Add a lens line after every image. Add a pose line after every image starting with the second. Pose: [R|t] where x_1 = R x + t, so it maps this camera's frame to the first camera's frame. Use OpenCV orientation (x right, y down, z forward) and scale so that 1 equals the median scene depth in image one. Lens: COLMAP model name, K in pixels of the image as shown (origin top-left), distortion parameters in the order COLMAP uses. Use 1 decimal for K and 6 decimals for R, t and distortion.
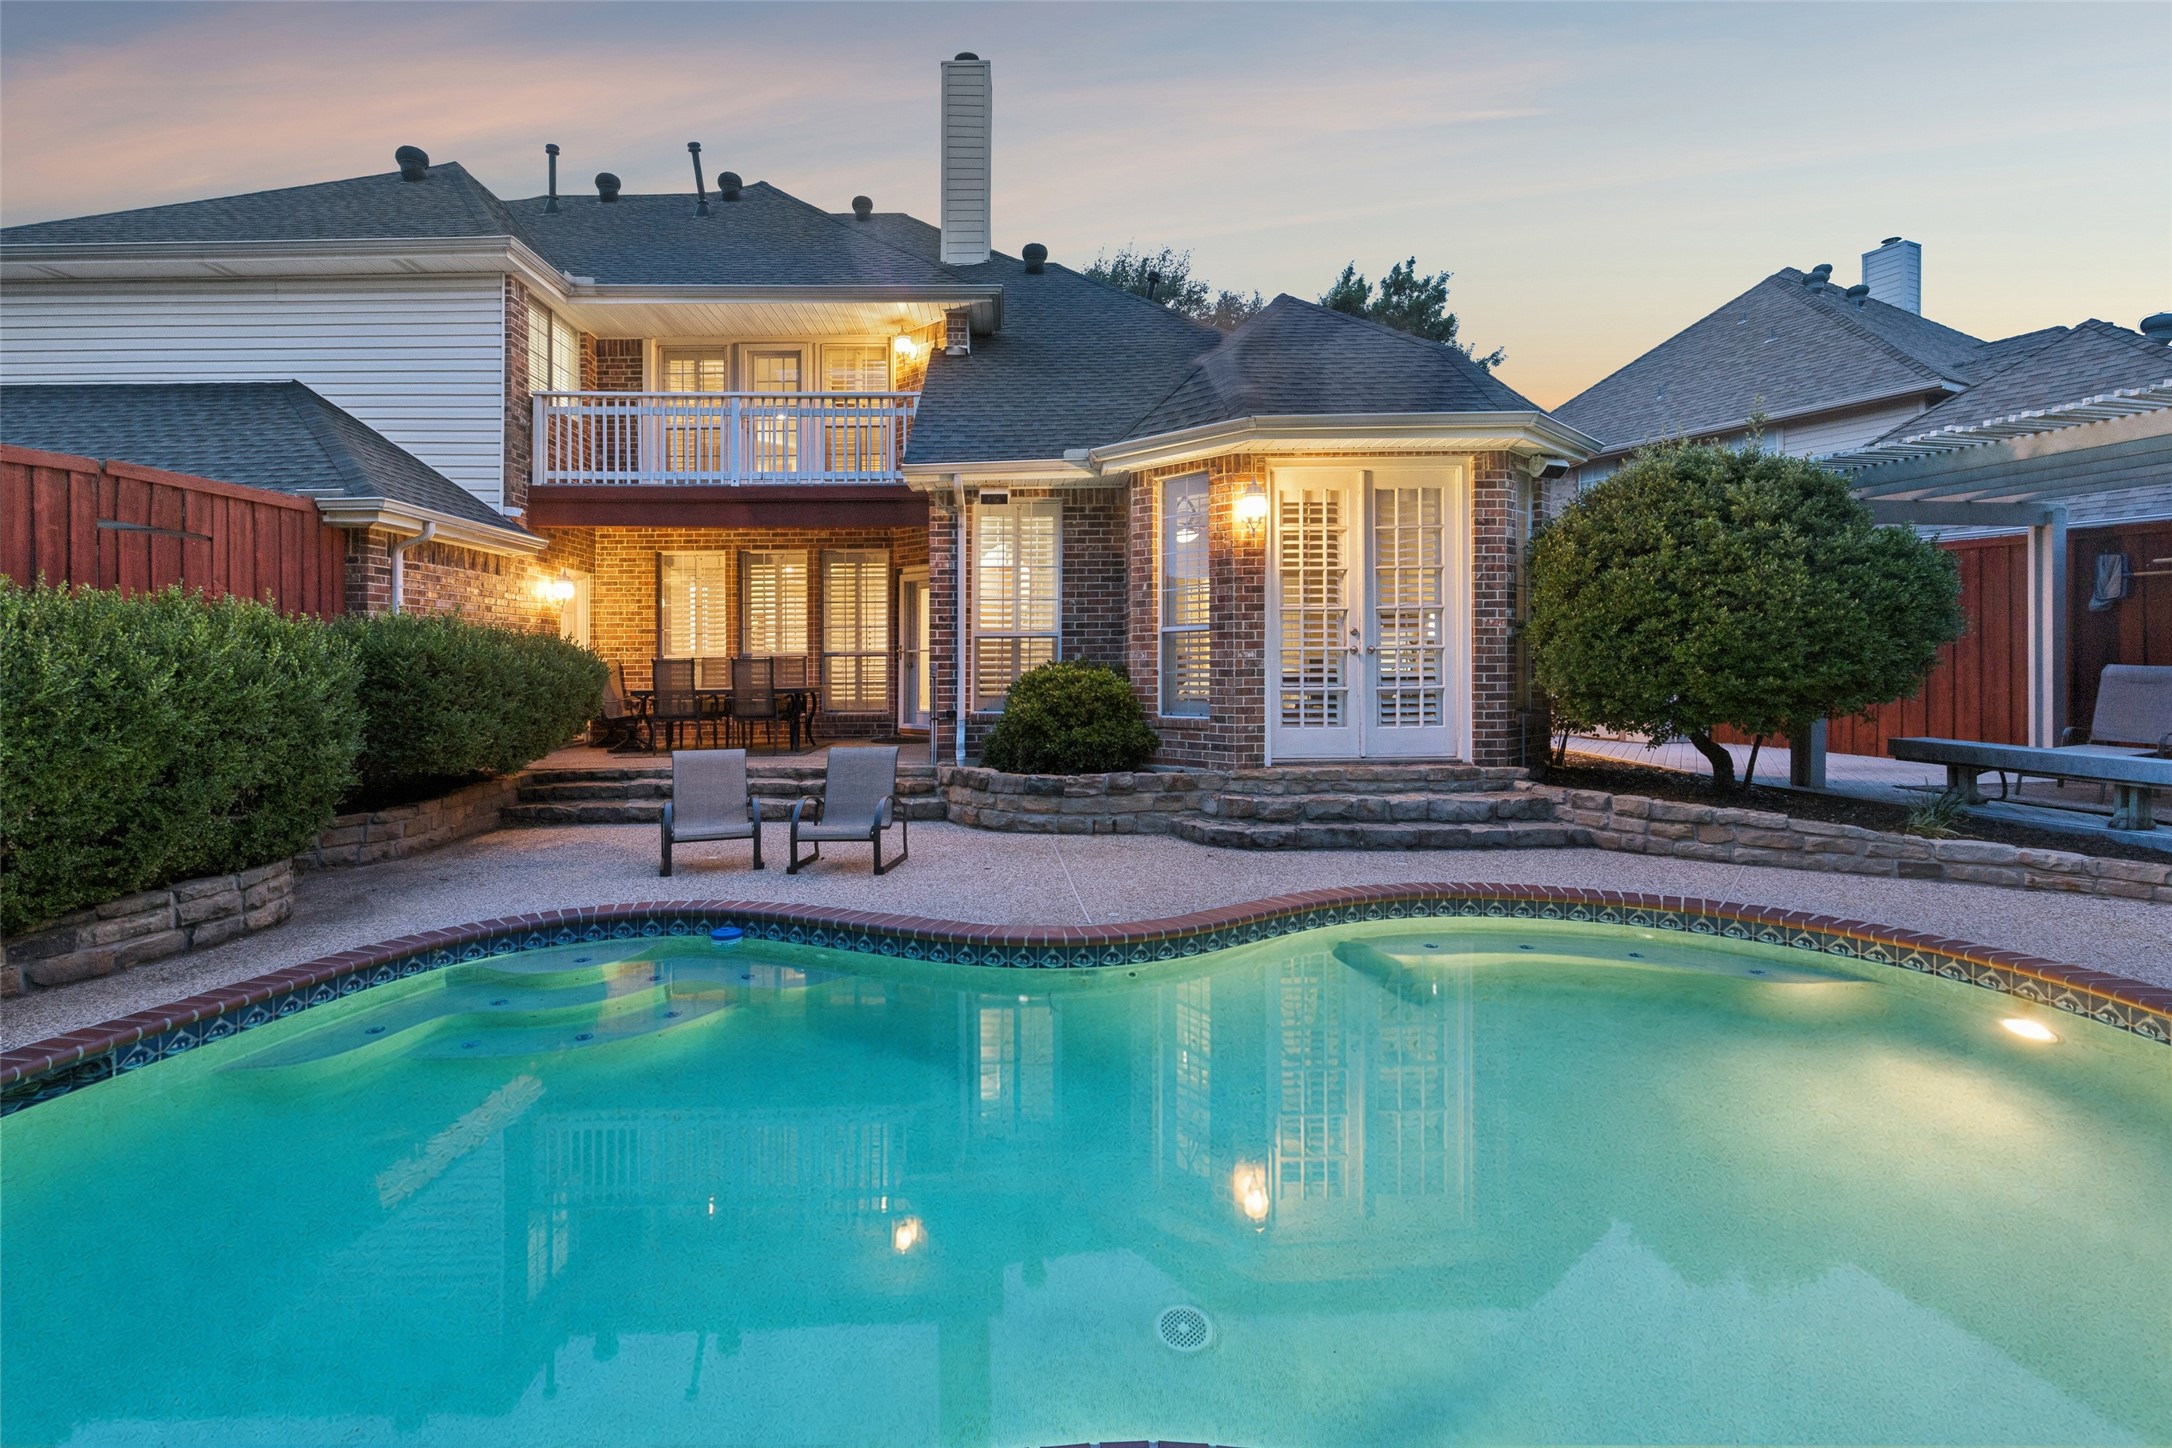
lens RADIAL K [[989.5, 0, 1092.1], [0, 989.5, 661.1], [0, 0, 1]] dist [0.002047, -0.000118]
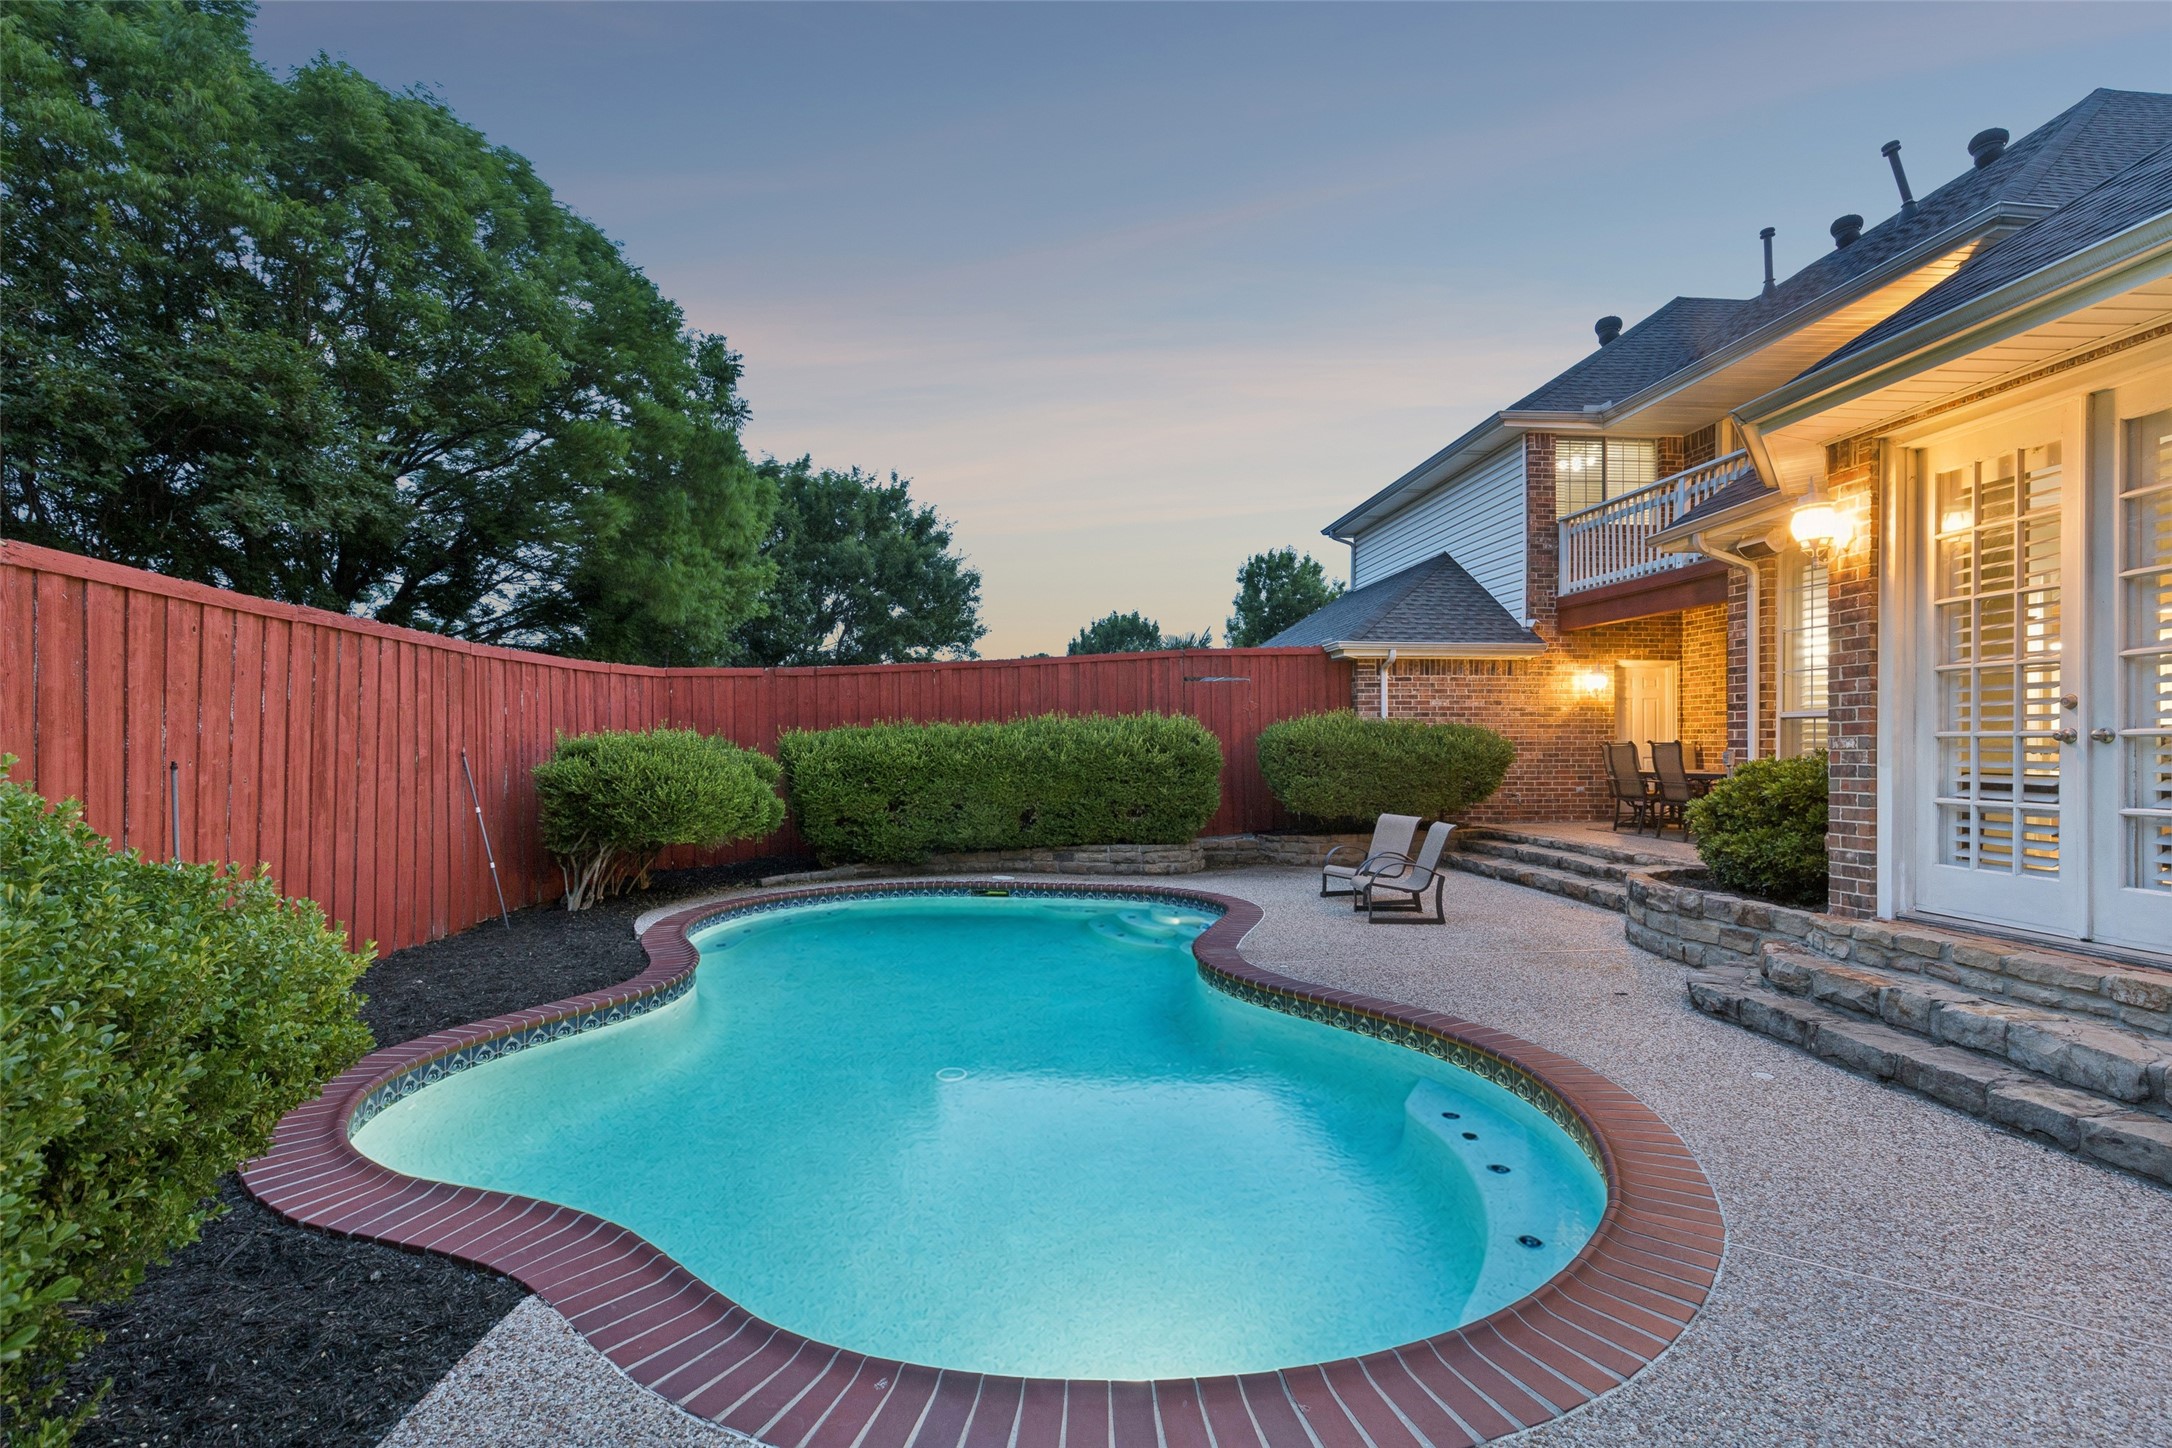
lens RADIAL K [[989.5, 0, 1083.6], [0, 989.5, 734.6], [0, 0, 1]] dist [0.002047, -0.000118]
pose [[0.079890, -0.002059, -0.996802, 0.753734], [0.001417, 0.999997, -0.001952, -0.011547], [0.996803, -0.001257, 0.079893, 0.424784]]
